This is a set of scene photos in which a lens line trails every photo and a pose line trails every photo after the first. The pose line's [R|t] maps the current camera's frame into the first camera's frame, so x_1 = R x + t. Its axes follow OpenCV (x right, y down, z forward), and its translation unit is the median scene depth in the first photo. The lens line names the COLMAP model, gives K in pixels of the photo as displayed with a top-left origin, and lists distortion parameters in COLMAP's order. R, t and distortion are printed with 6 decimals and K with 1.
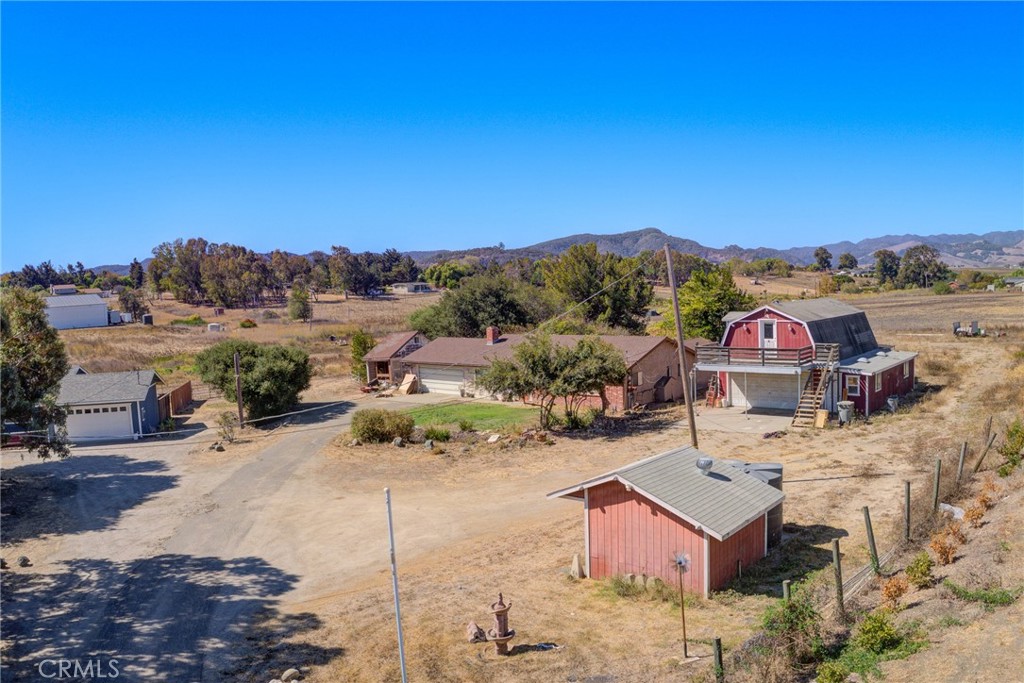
lens RADIAL K [[820.1, 0, 507.7], [0, 820.1, 344.3], [0, 0, 1]] dist [-0.256886, 0.081438]
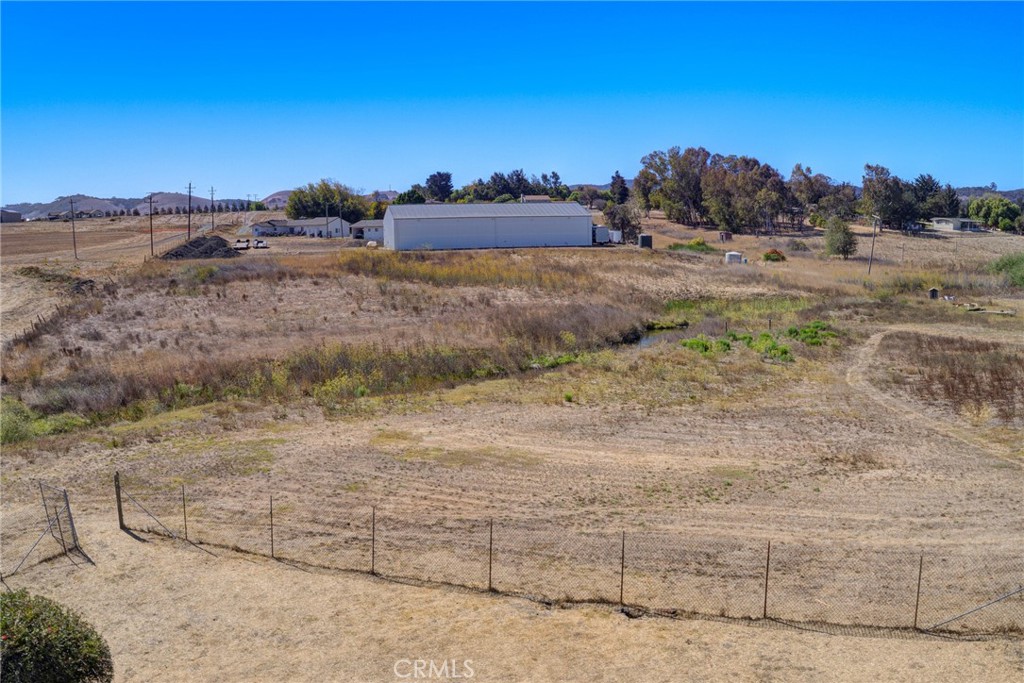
lens RADIAL K [[818.8, 0, 507.8], [0, 818.8, 345.1], [0, 0, 1]] dist [-0.260403, 0.085415]
pose [[0.843365, 0.110904, -0.525772, -0.157818], [-0.063054, 0.992135, 0.108136, -0.008589], [0.533629, -0.058046, 0.843724, 0.274658]]
